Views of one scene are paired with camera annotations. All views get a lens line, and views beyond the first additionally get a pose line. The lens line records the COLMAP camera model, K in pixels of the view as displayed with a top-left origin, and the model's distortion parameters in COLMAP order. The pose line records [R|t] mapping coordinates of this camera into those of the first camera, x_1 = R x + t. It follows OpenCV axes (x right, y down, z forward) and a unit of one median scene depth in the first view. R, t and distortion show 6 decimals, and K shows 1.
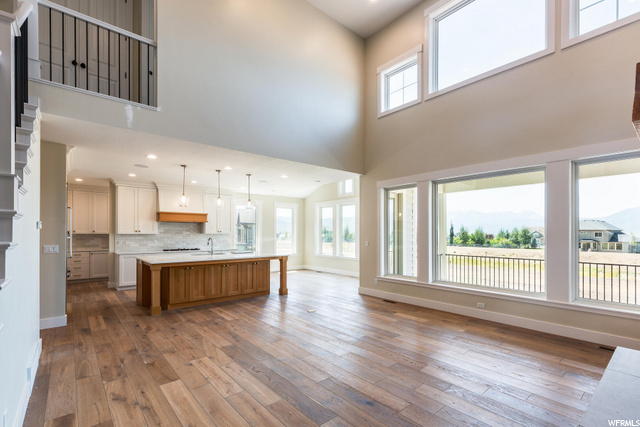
lens RADIAL K [[296.1, 0, 322.1], [0, 296.1, 232.2], [0, 0, 1]] dist [0.005406, 0.001066]
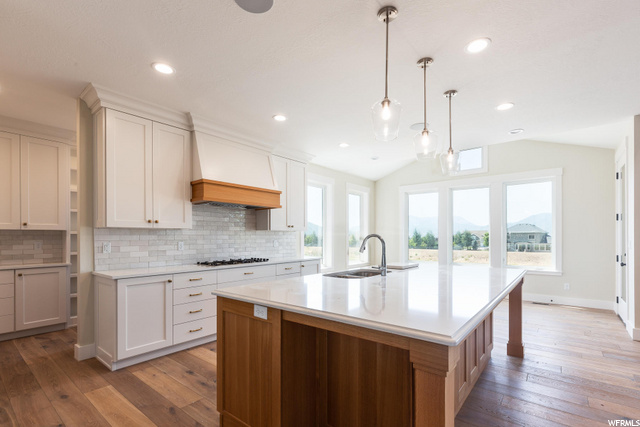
lens RADIAL K [[296.1, 0, 322.7], [0, 296.1, 236.1], [0, 0, 1]] dist [0.005406, 0.001066]
pose [[0.983251, -0.003436, 0.182227, -0.446438], [0.003316, 0.999994, 0.000966, 0.017503], [-0.182229, -0.000346, 0.983256, 0.519792]]
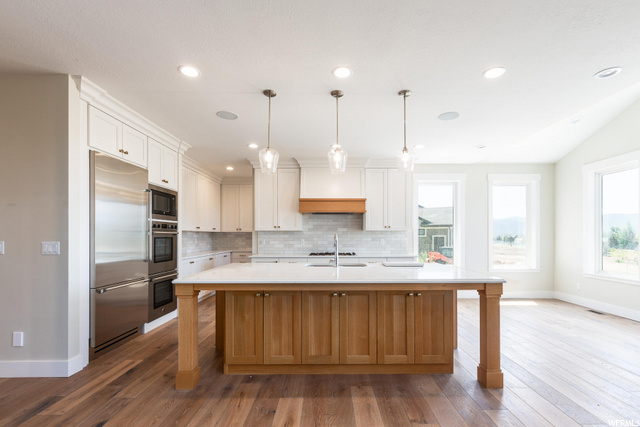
lens RADIAL K [[296.1, 0, 333.0], [0, 296.1, 239.3], [0, 0, 1]] dist [0.005406, 0.001066]
pose [[0.770181, 0.005148, -0.637805, -0.038819], [0.003313, 0.999922, 0.012072, 0.018333], [0.637817, -0.011410, 0.770104, 0.506769]]
